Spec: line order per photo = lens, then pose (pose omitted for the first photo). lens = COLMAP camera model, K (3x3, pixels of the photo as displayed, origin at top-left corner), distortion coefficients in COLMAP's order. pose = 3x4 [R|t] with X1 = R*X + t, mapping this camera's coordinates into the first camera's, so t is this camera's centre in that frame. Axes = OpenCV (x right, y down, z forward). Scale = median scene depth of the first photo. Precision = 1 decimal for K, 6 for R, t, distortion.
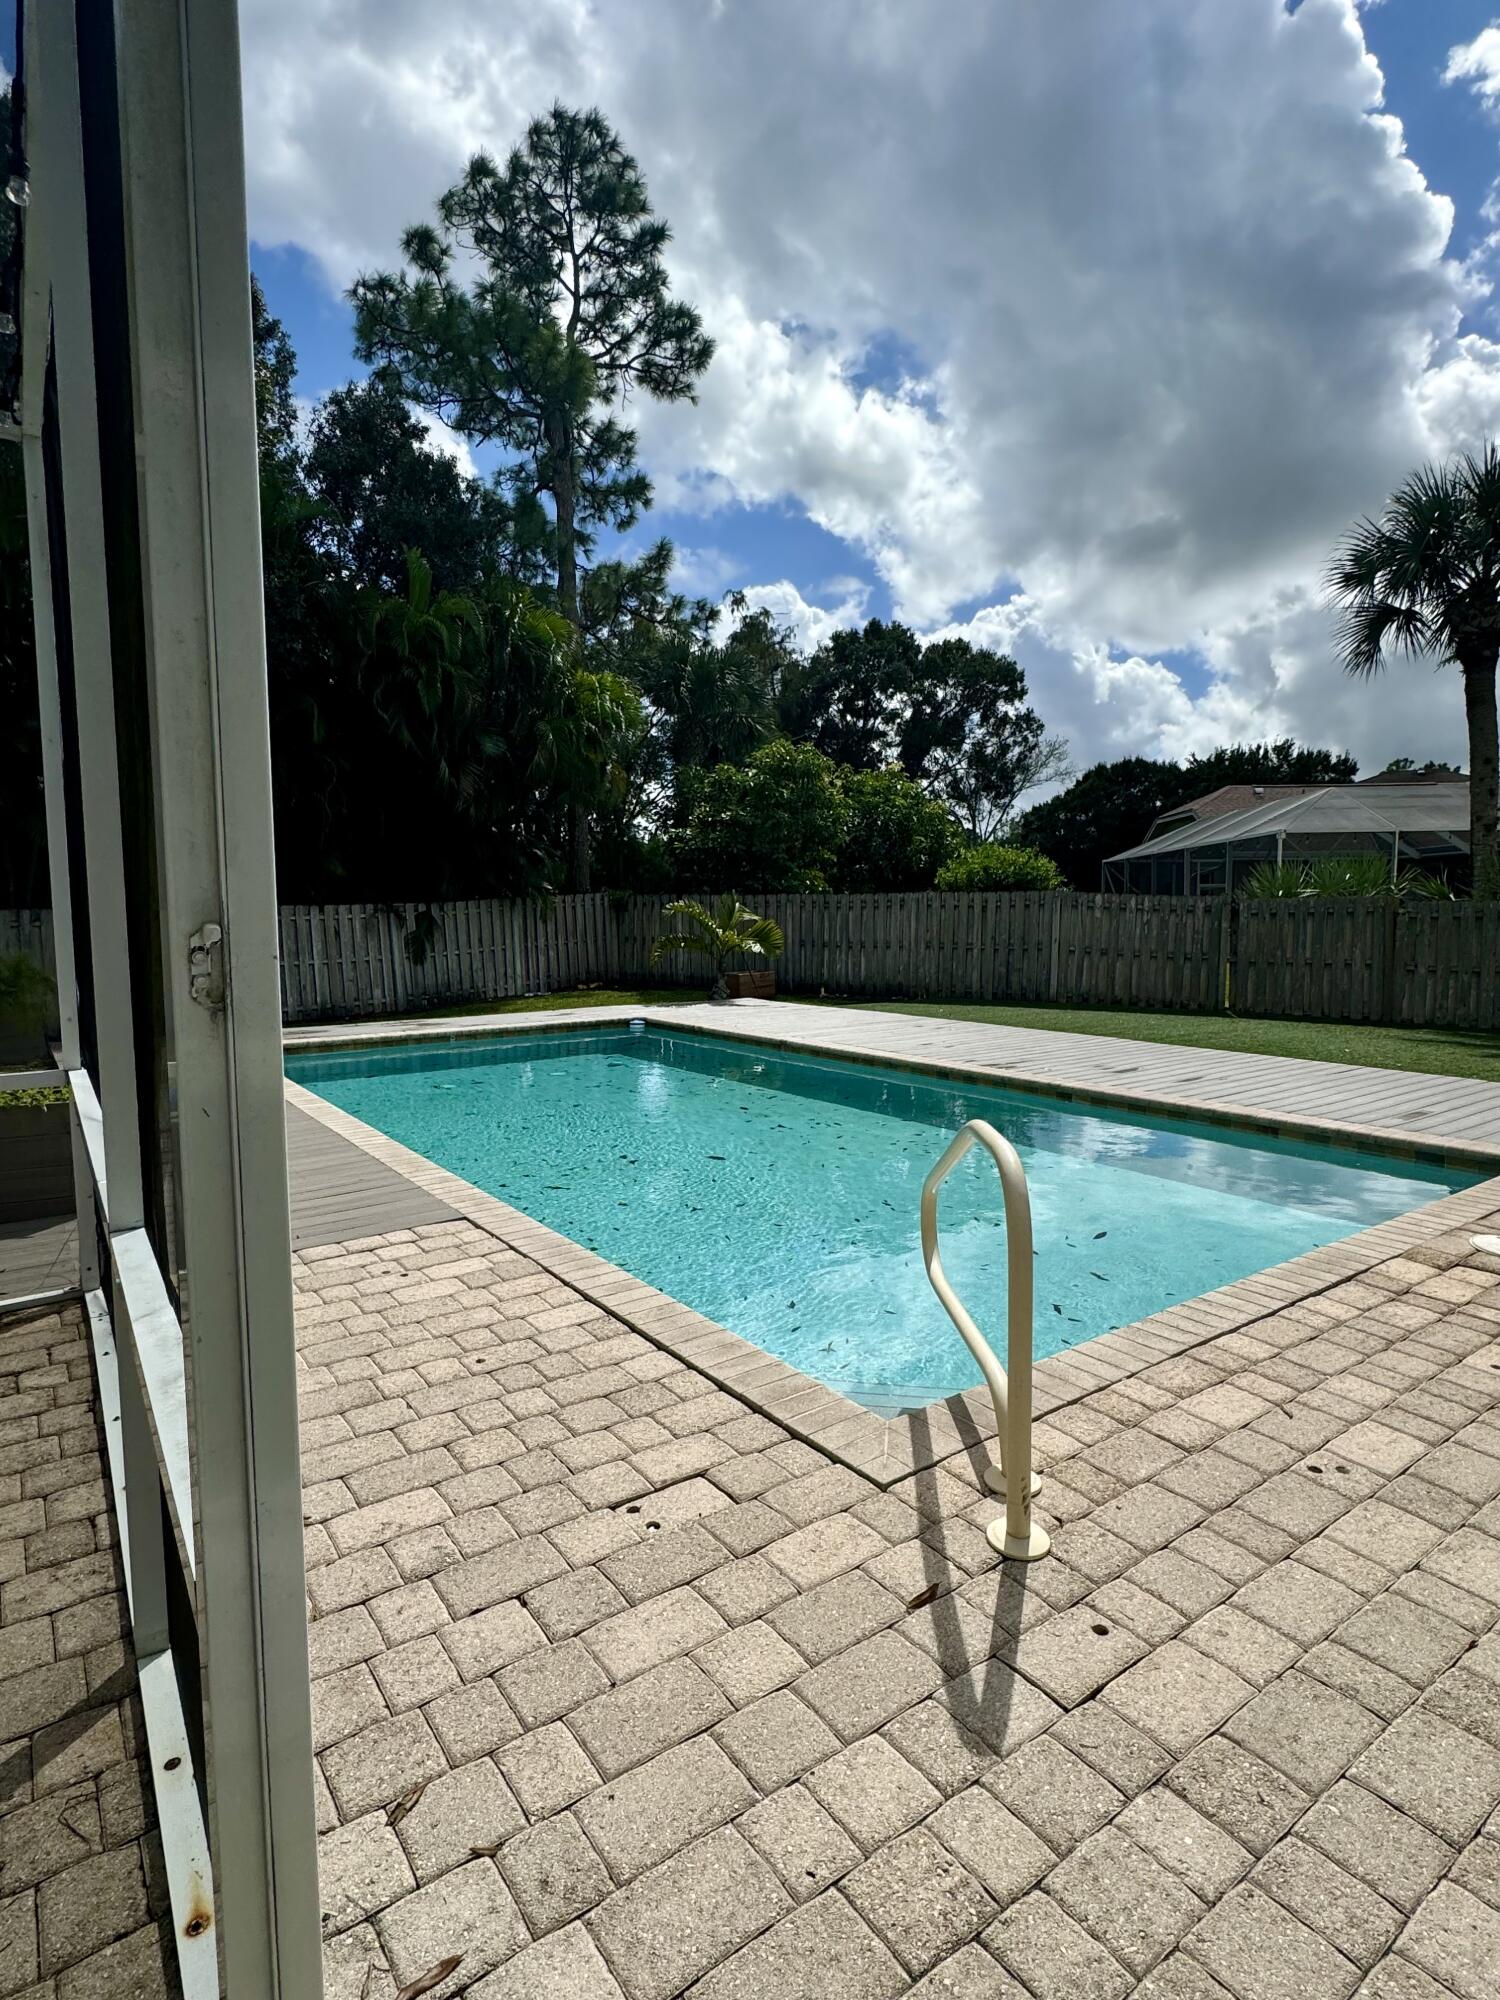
lens RADIAL K [[1034.6, 0, 758.0], [0, 1034.6, 1004.0], [0, 0, 1]] dist [-0.004629, 0.001839]
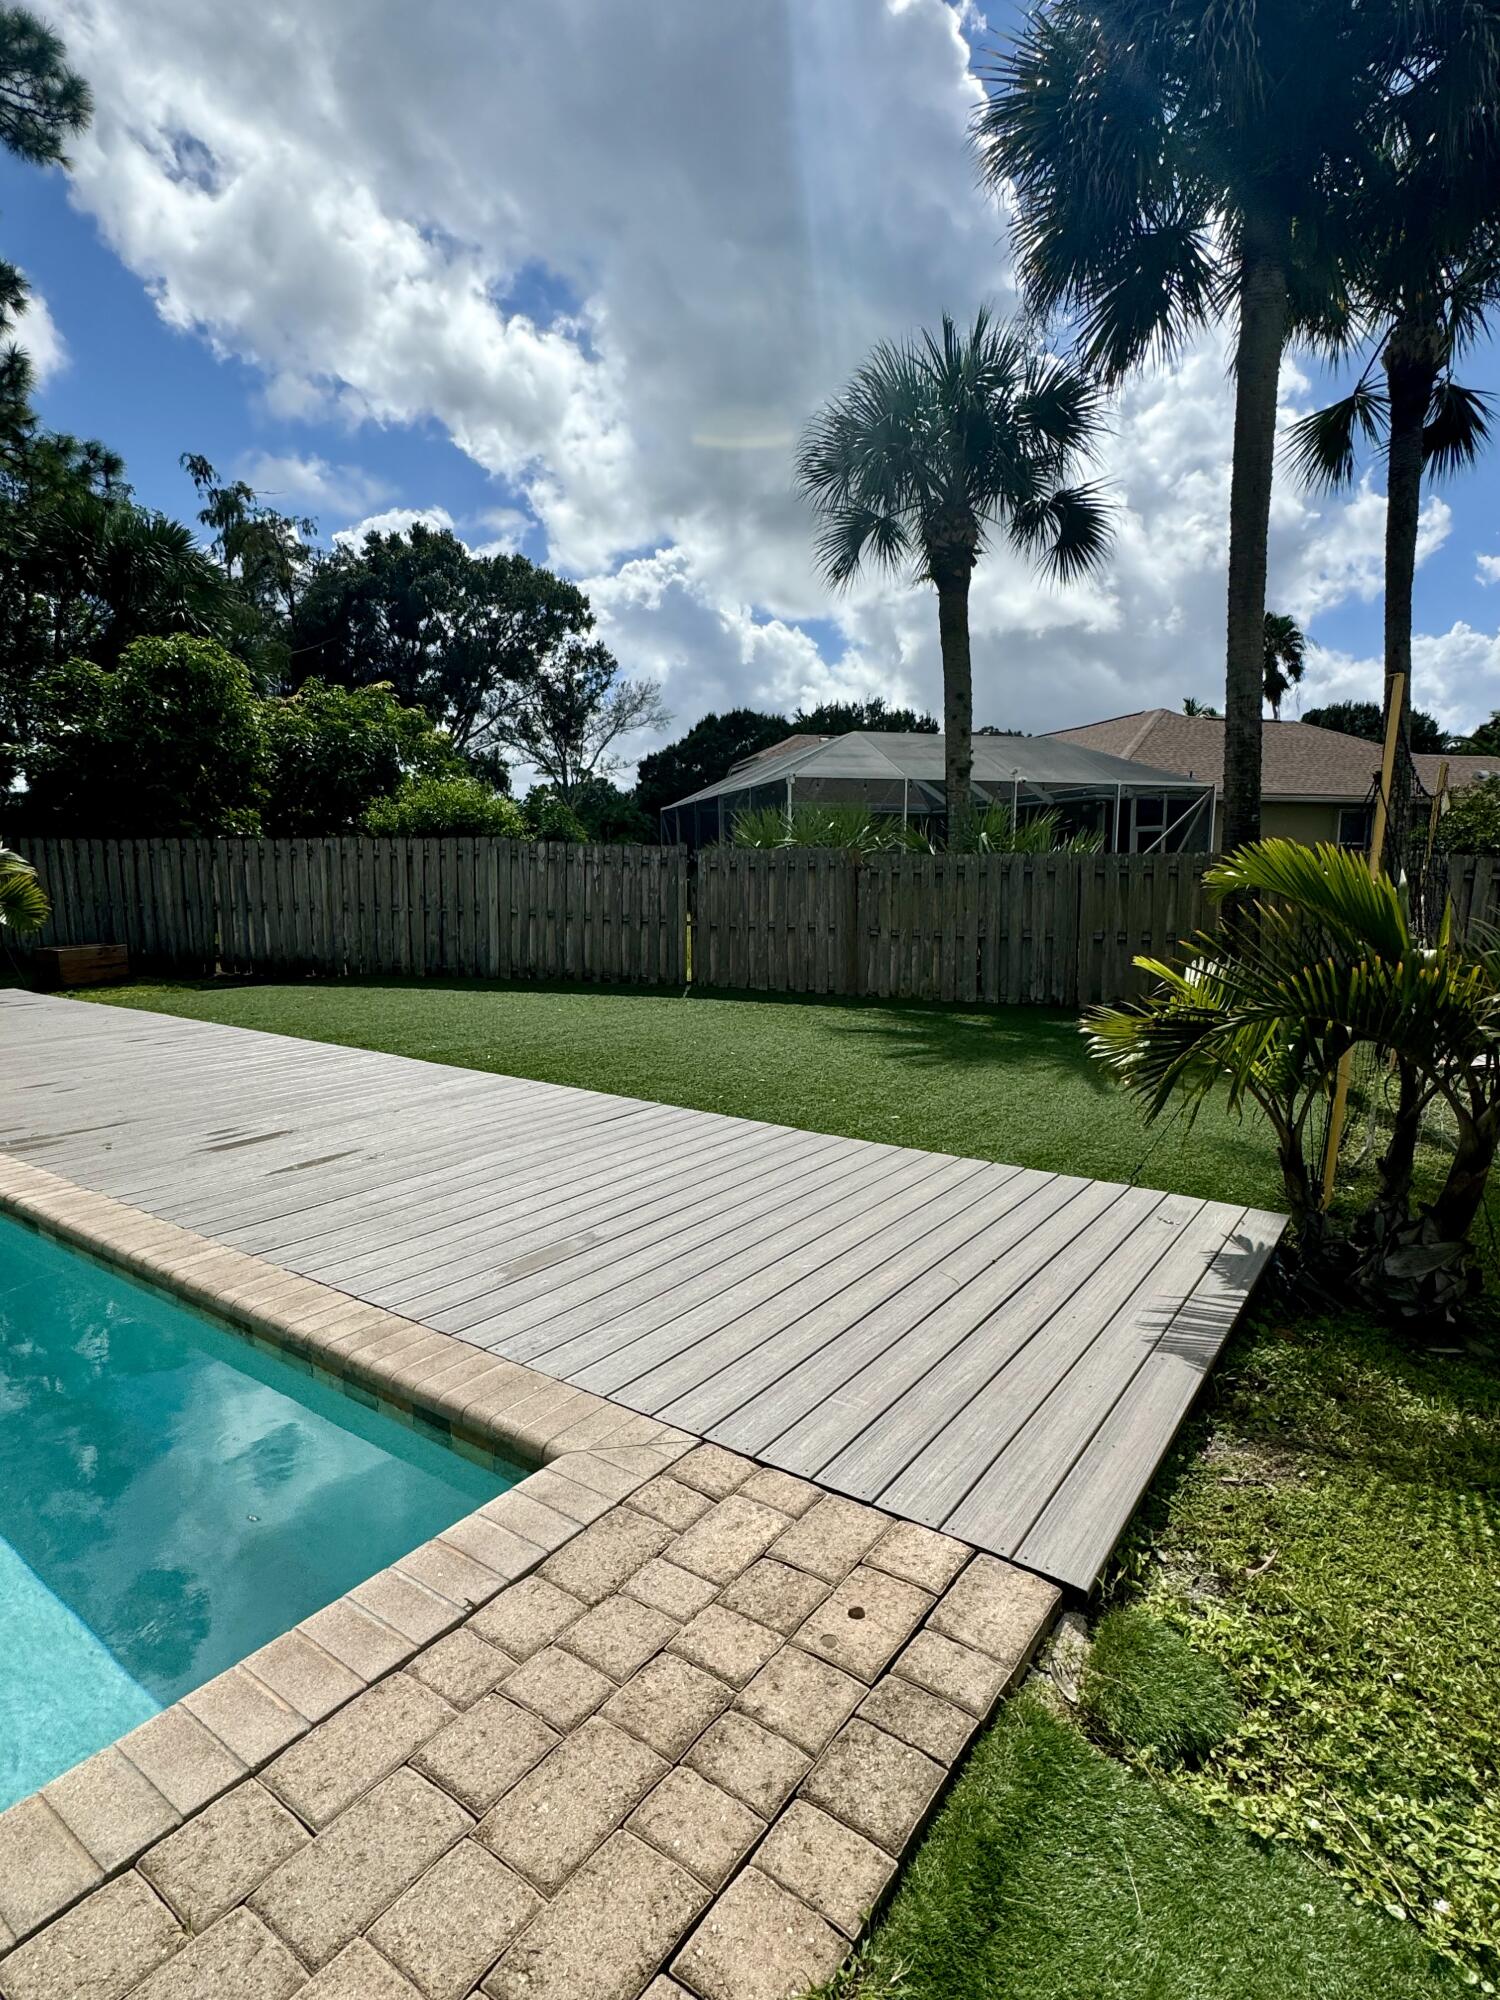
lens RADIAL K [[1034.6, 0, 758.0], [0, 1034.6, 1004.0], [0, 0, 1]] dist [-0.004629, 0.001839]
pose [[0.947515, -0.036661, 0.317604, 0.197869], [0.022099, 0.998538, 0.049332, -0.015013], [-0.318948, -0.039724, 0.946939, 0.160517]]
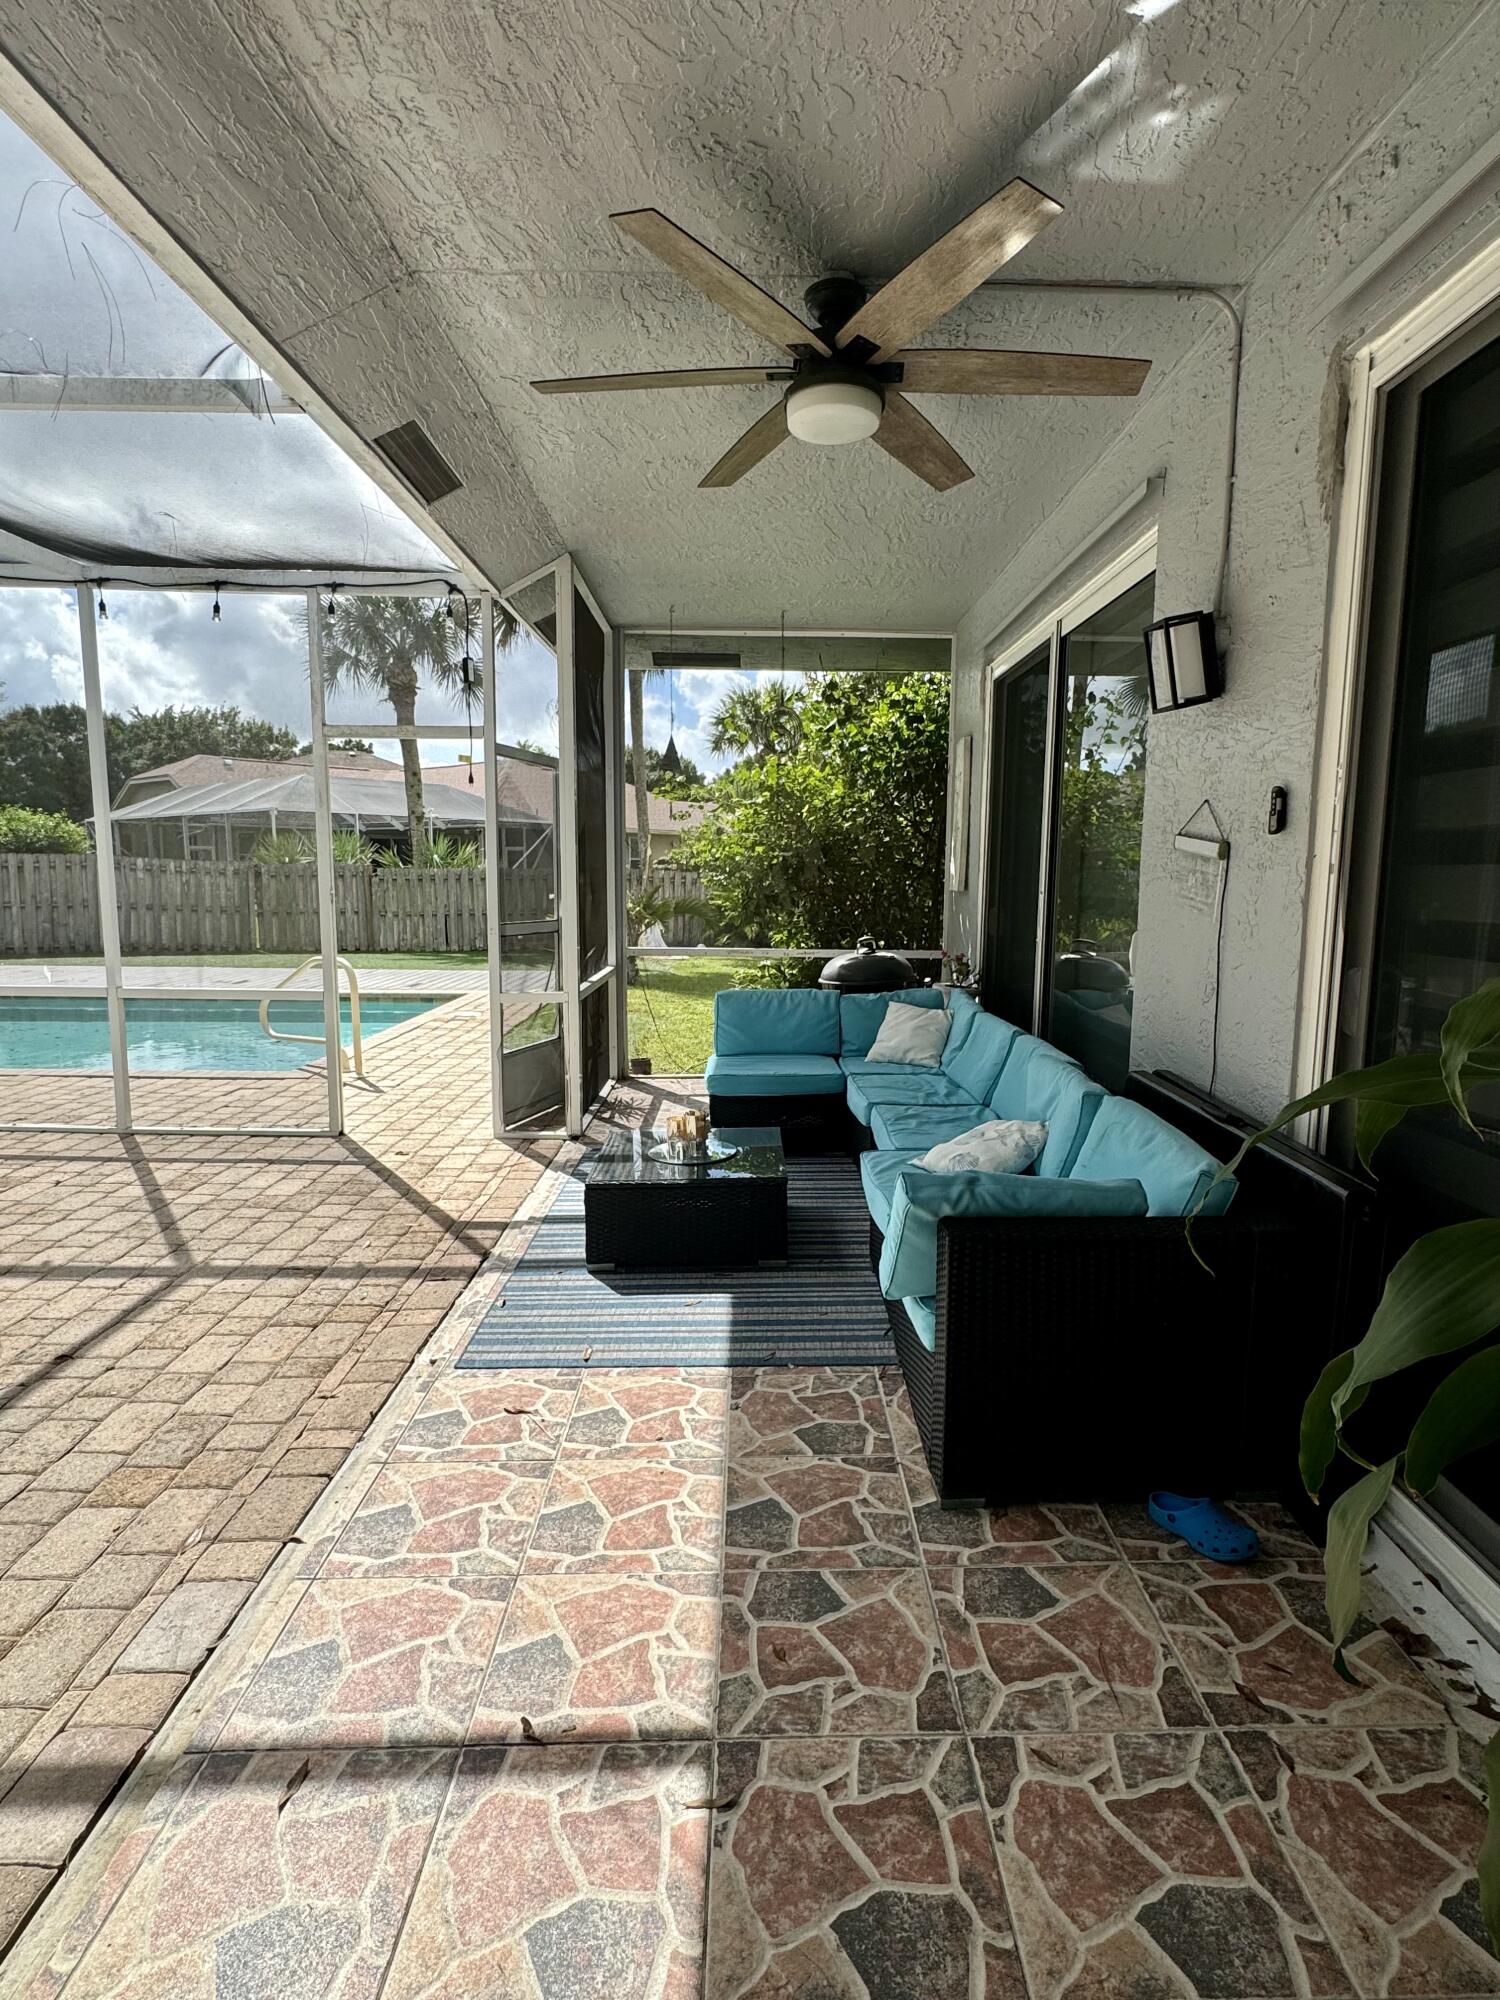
lens RADIAL K [[1034.6, 0, 758.0], [0, 1034.6, 1004.0], [0, 0, 1]] dist [-0.004629, 0.001839]
pose [[0.588865, -0.094028, 0.802744, -0.185663], [0.061153, 0.995546, 0.071752, 0.015459], [-0.805915, 0.006838, 0.591992, -0.226198]]
